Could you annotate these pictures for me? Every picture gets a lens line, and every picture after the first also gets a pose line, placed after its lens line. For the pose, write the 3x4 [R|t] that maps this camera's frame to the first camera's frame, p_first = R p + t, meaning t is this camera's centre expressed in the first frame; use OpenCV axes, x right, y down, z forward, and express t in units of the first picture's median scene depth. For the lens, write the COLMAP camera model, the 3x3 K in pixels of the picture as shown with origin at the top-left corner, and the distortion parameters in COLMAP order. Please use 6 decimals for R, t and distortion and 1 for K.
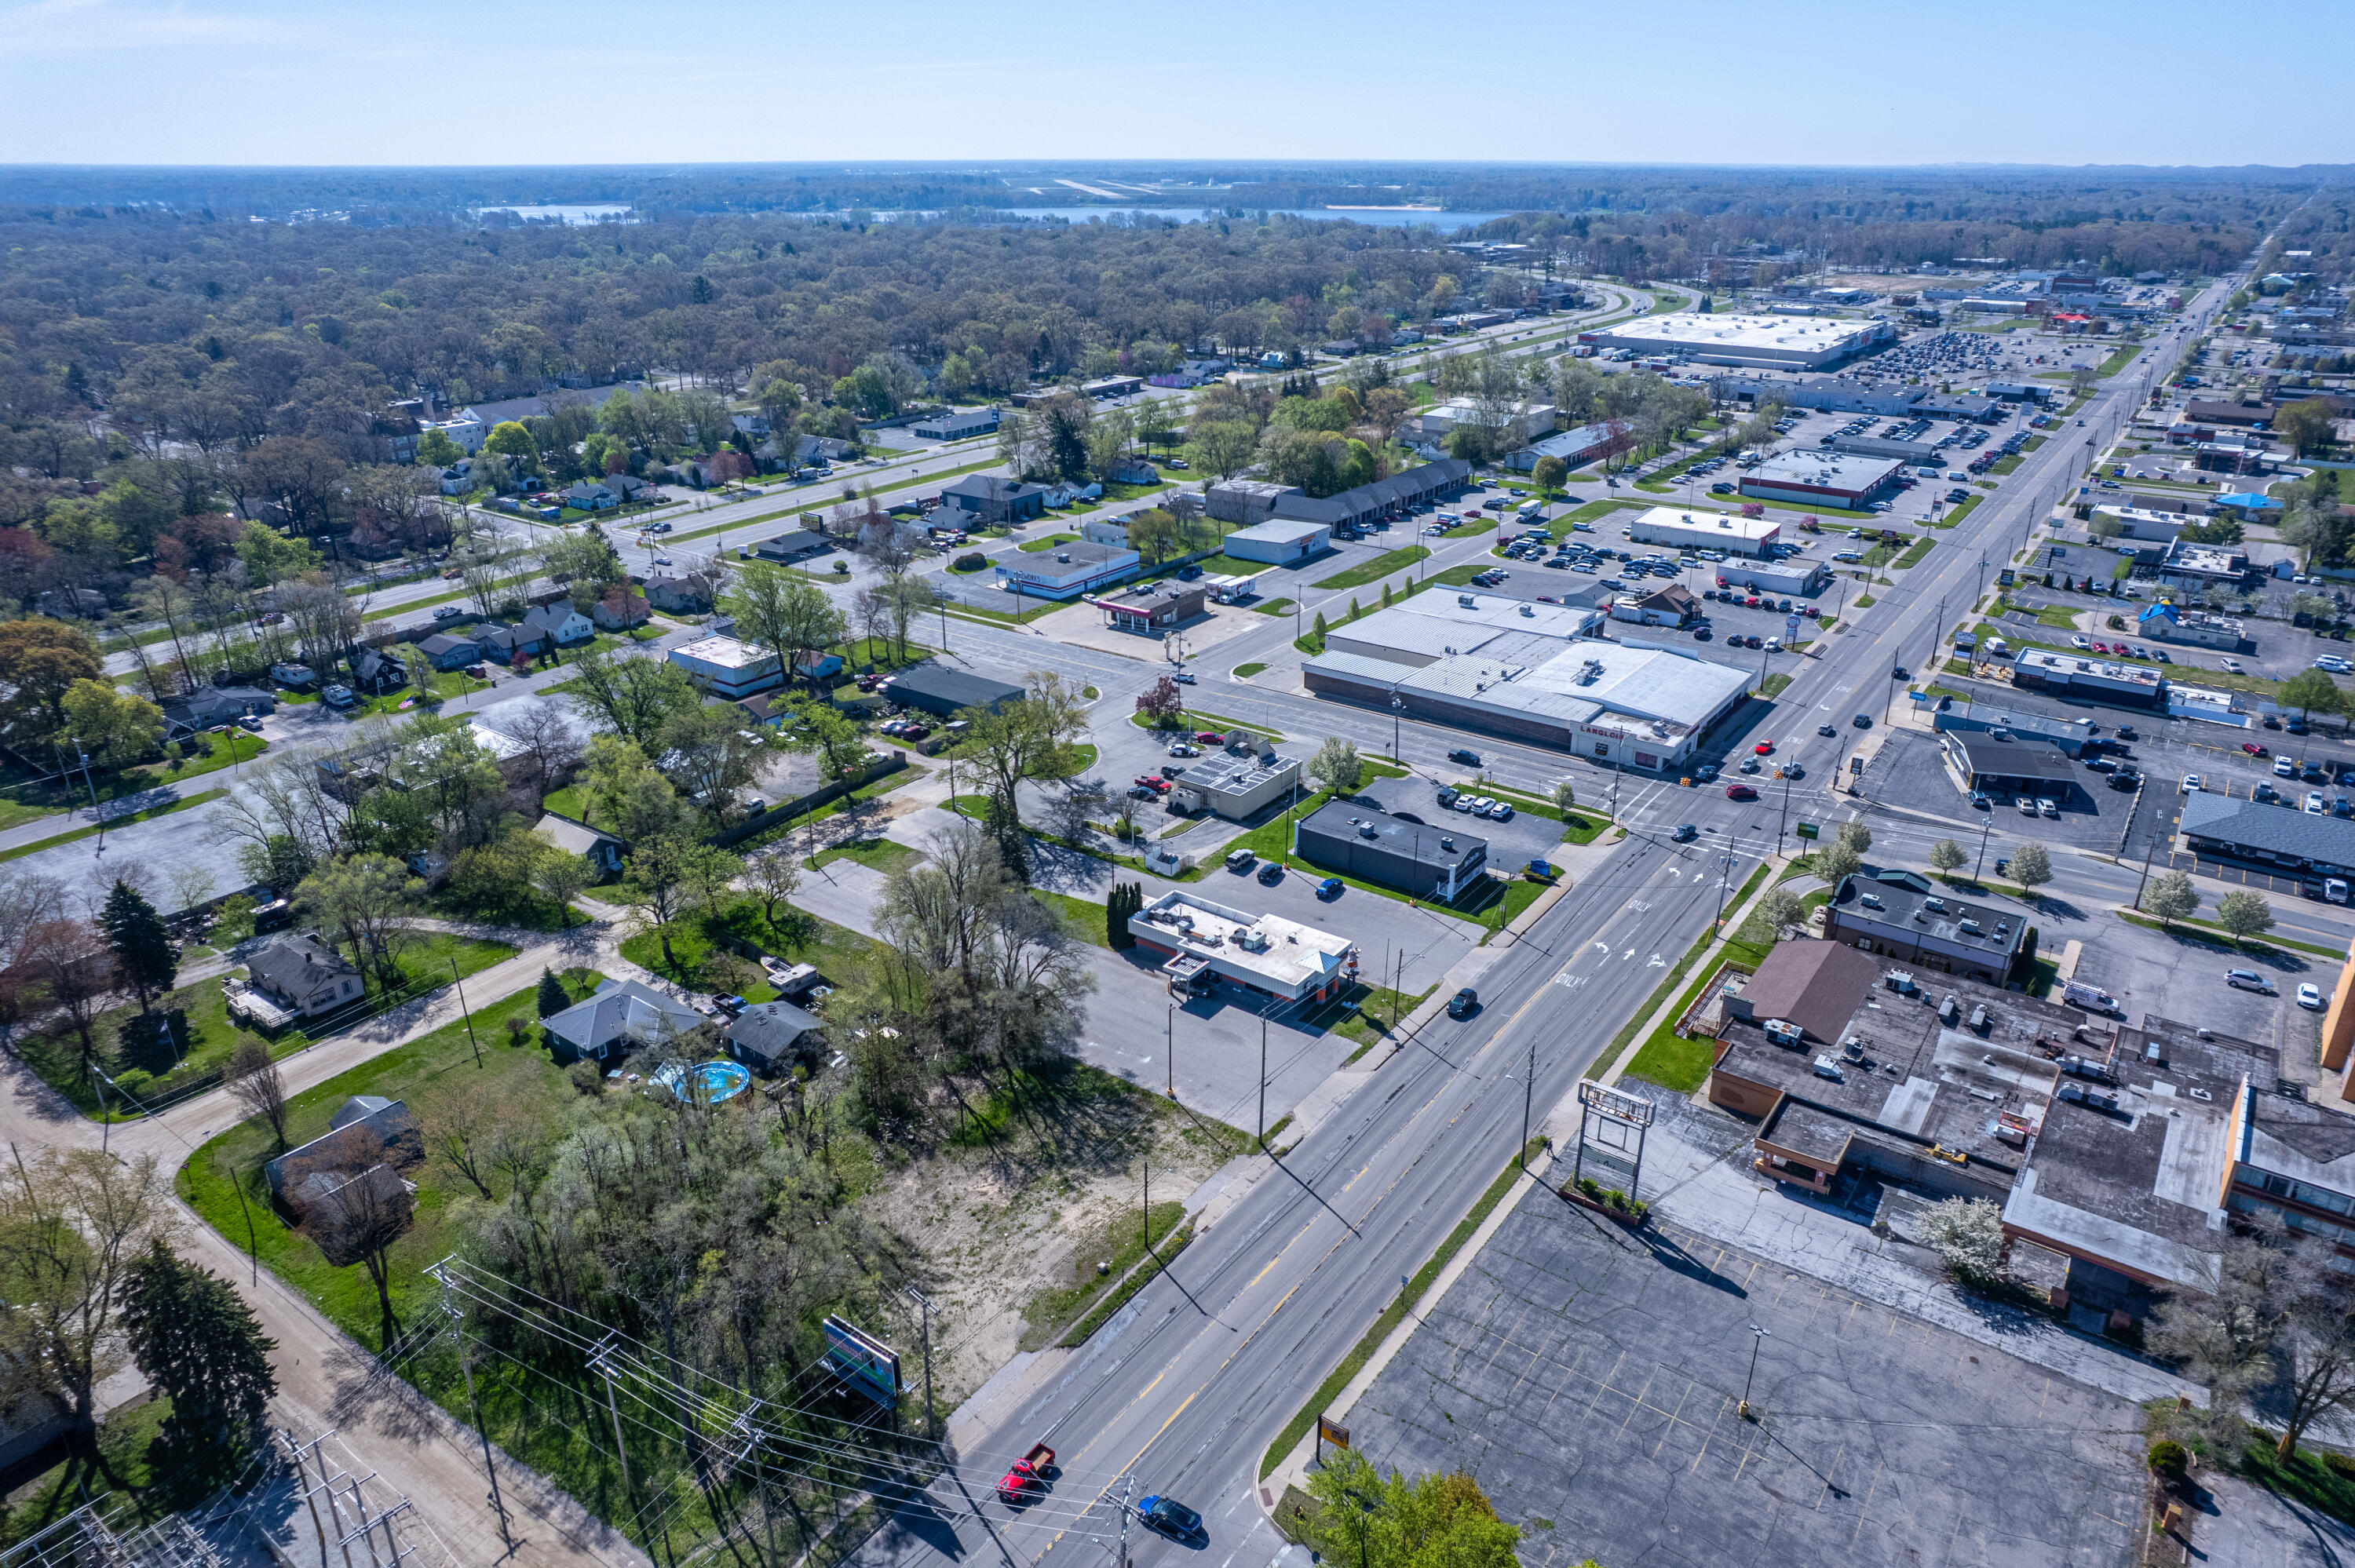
lens RADIAL K [[1502.0, 0, 1182.9], [0, 1502.0, 787.8], [0, 0, 1]] dist [-0.071637, 0.060153]
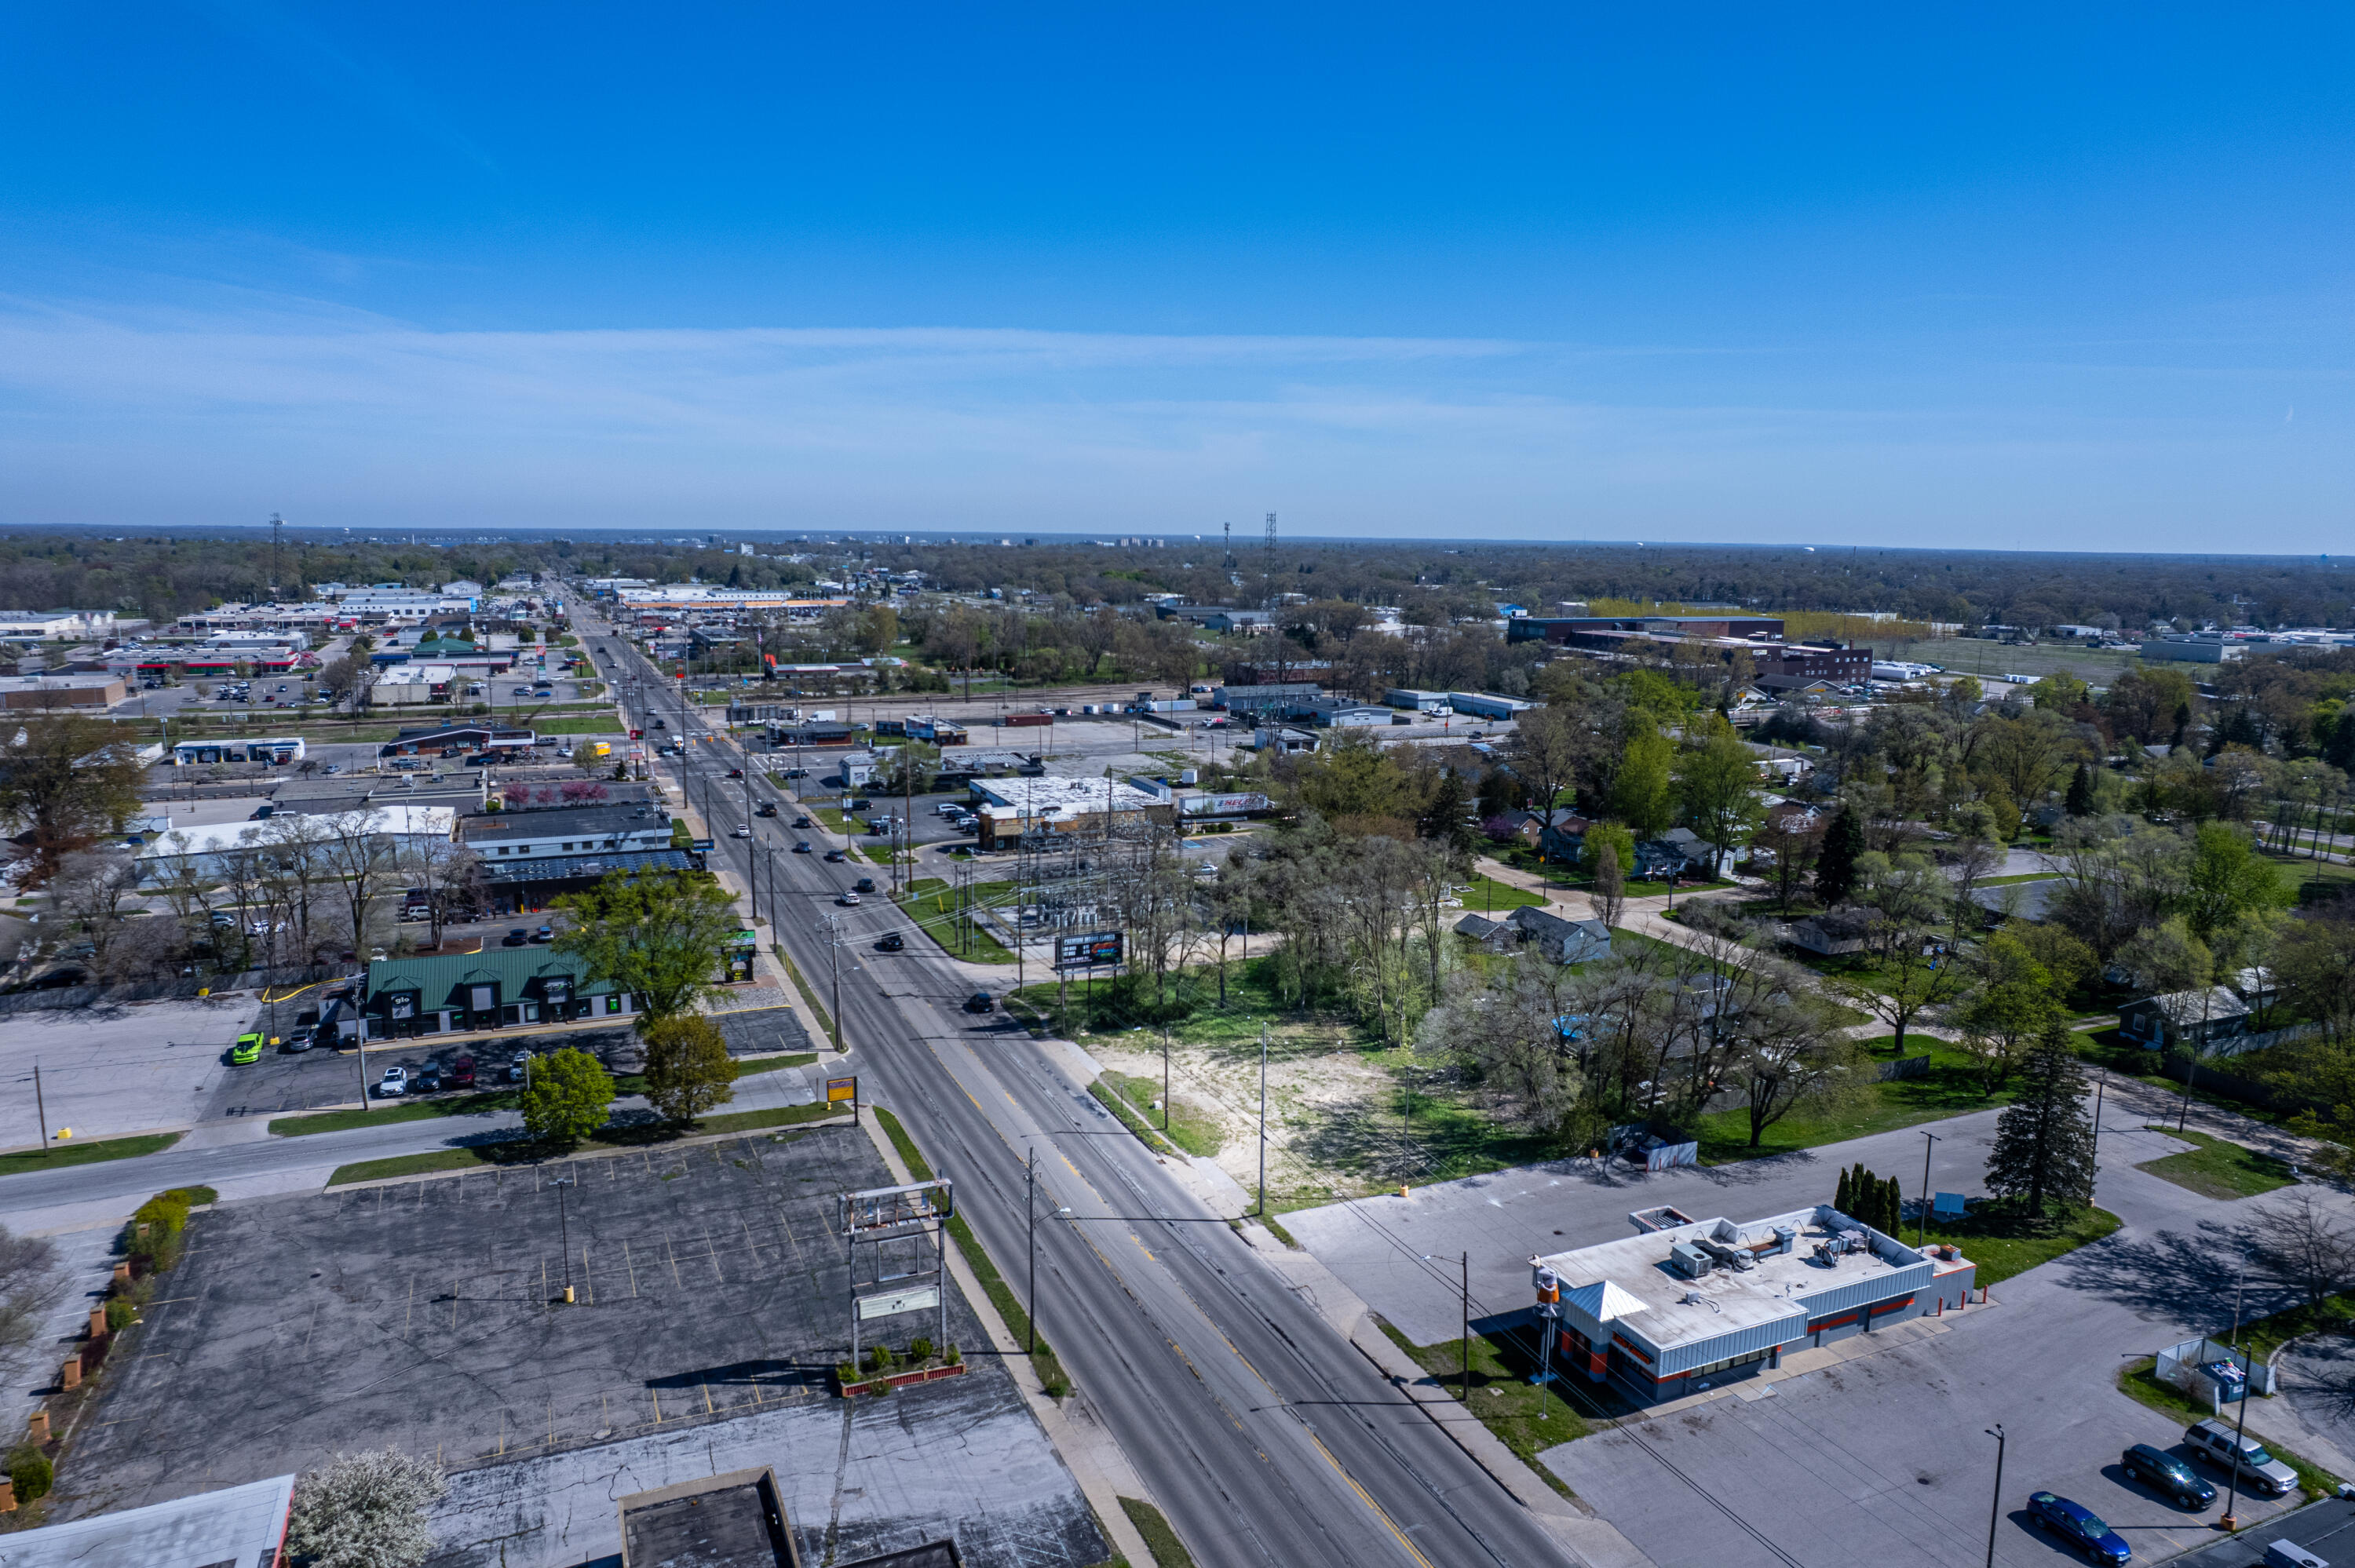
lens RADIAL K [[1520.6, 0, 1184.9], [0, 1520.6, 790.4], [0, 0, 1]] dist [-0.069640, 0.060588]
pose [[-0.502524, 0.139037, -0.853310, 0.475446], [-0.350958, 0.869200, 0.348309, -0.144036], [0.790126, 0.474510, -0.387997, 0.776598]]
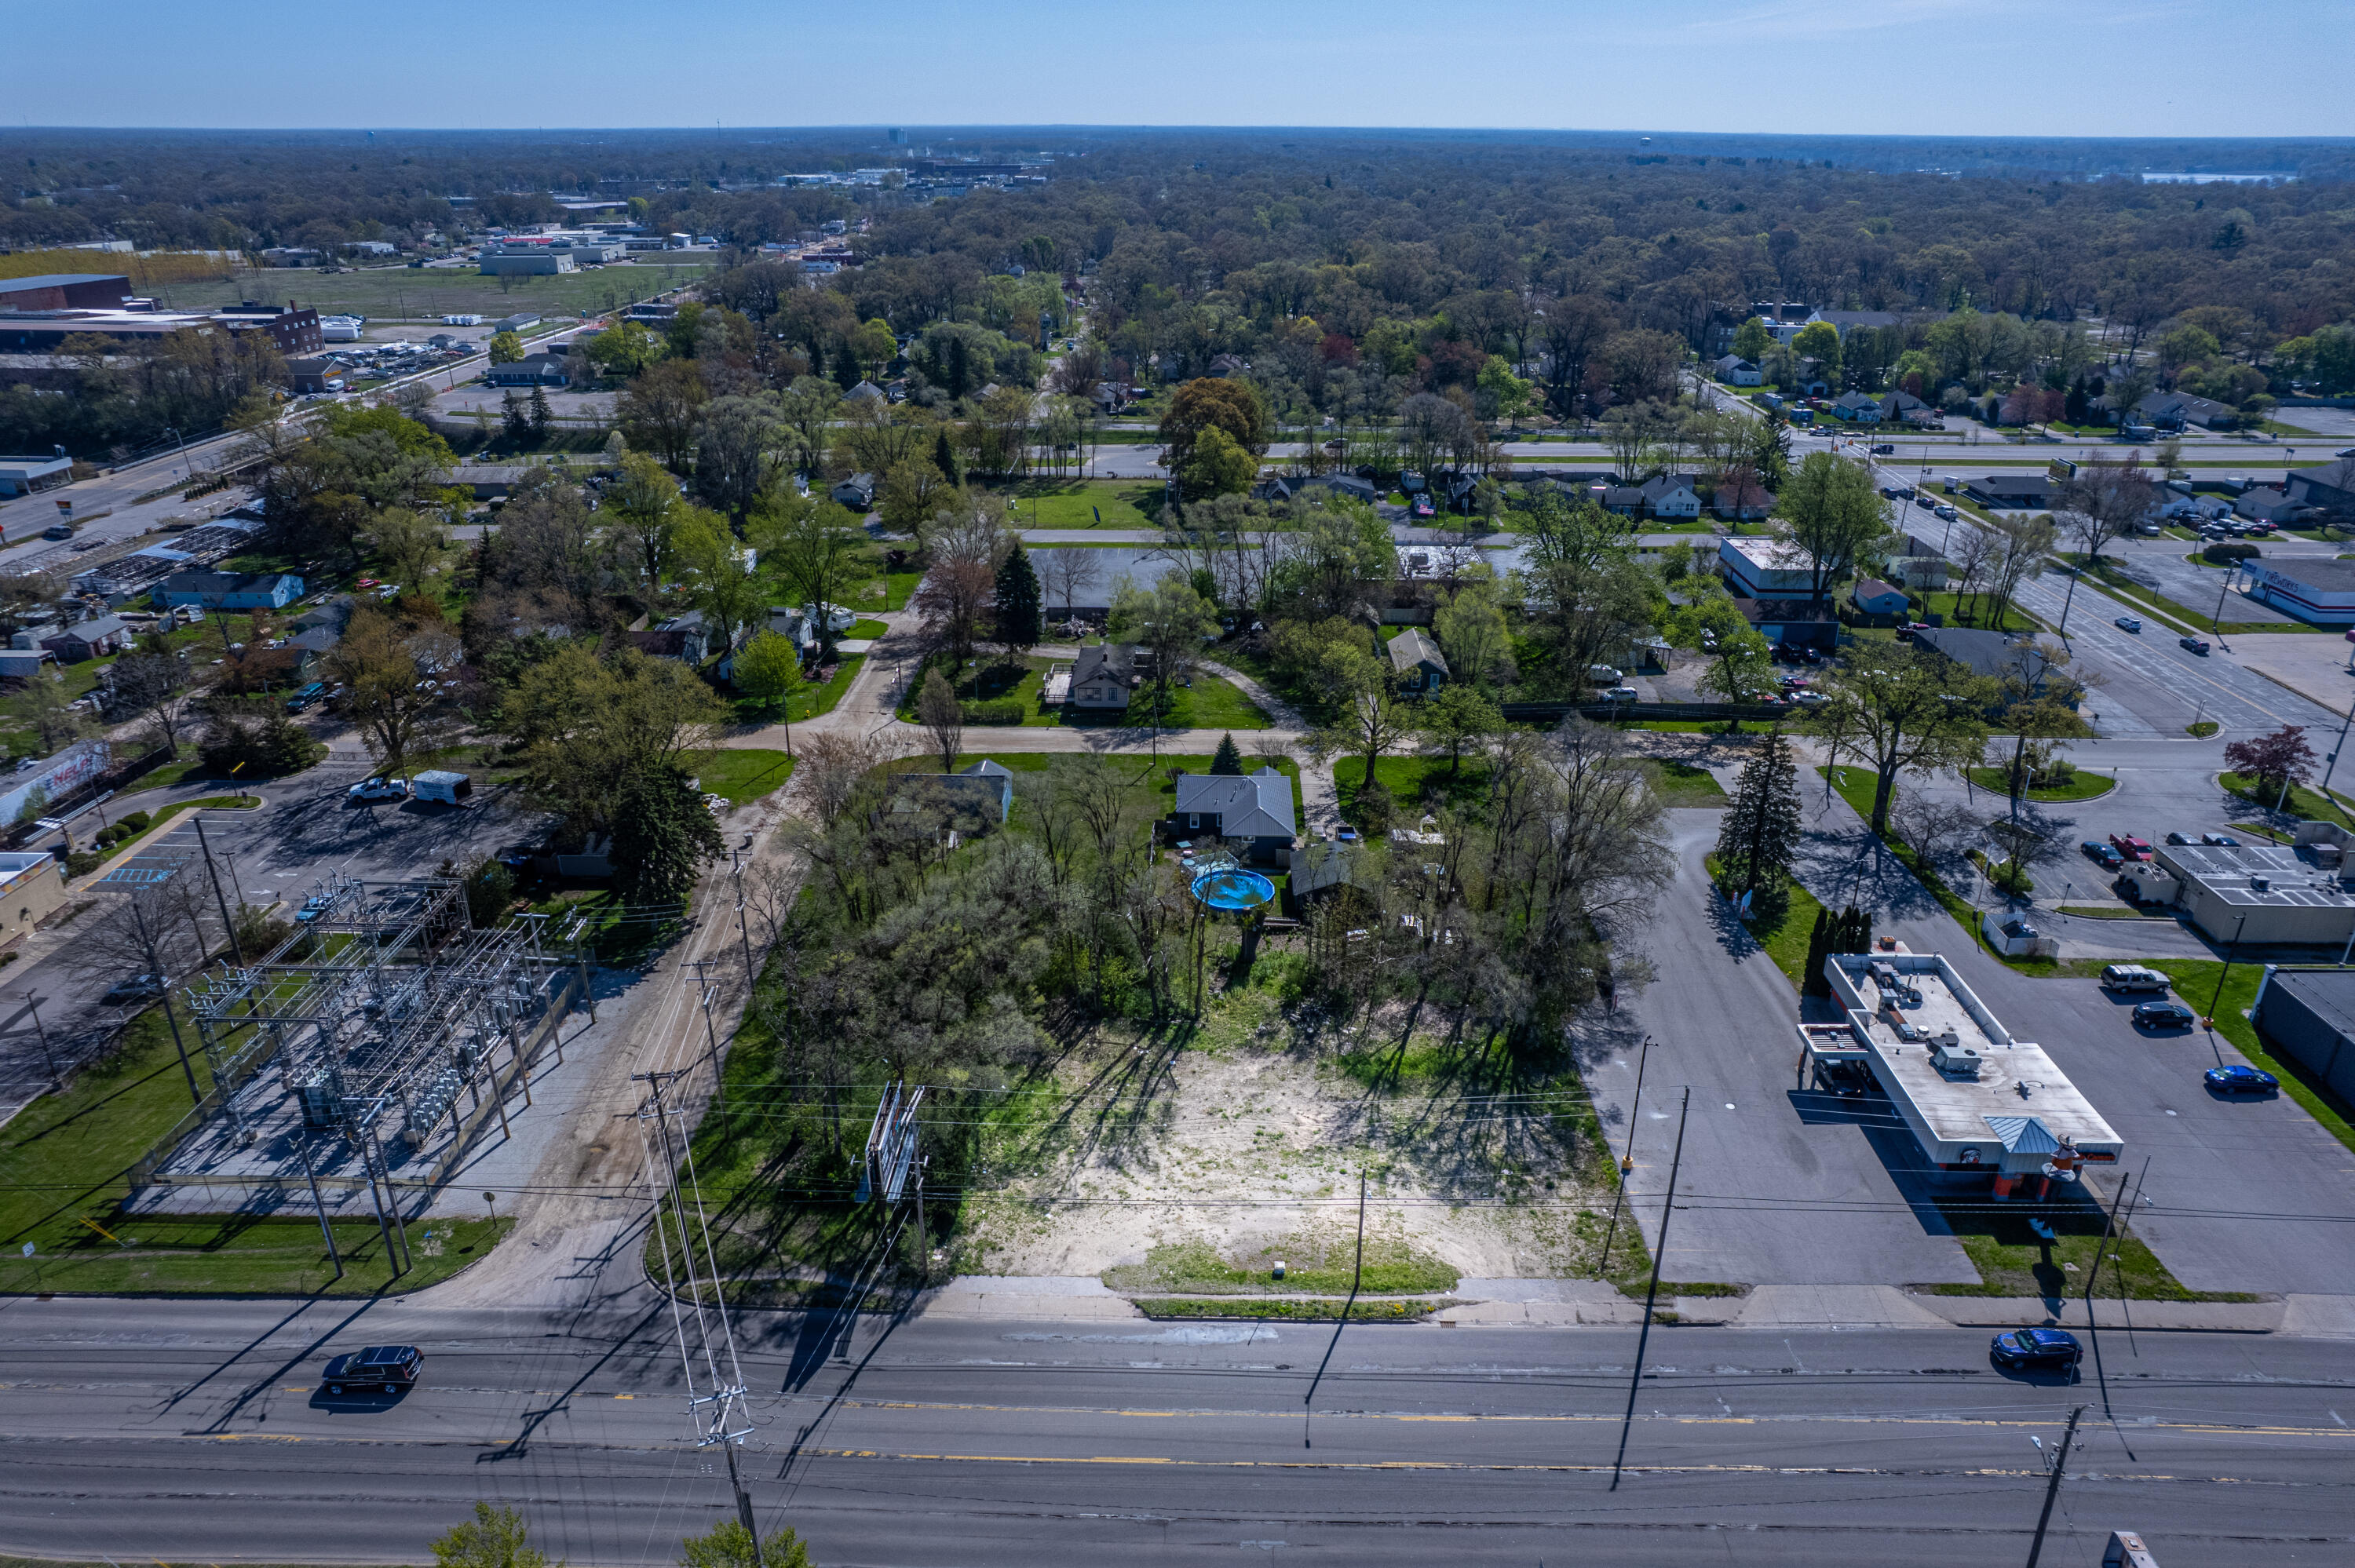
lens RADIAL K [[1504.2, 0, 1183.7], [0, 1504.2, 783.5], [0, 0, 1]] dist [-0.073647, 0.067425]
pose [[0.571053, 0.335444, -0.749250, 0.225752], [-0.325639, 0.930386, 0.168349, -0.002795], [0.753563, 0.147848, 0.640533, 0.273667]]
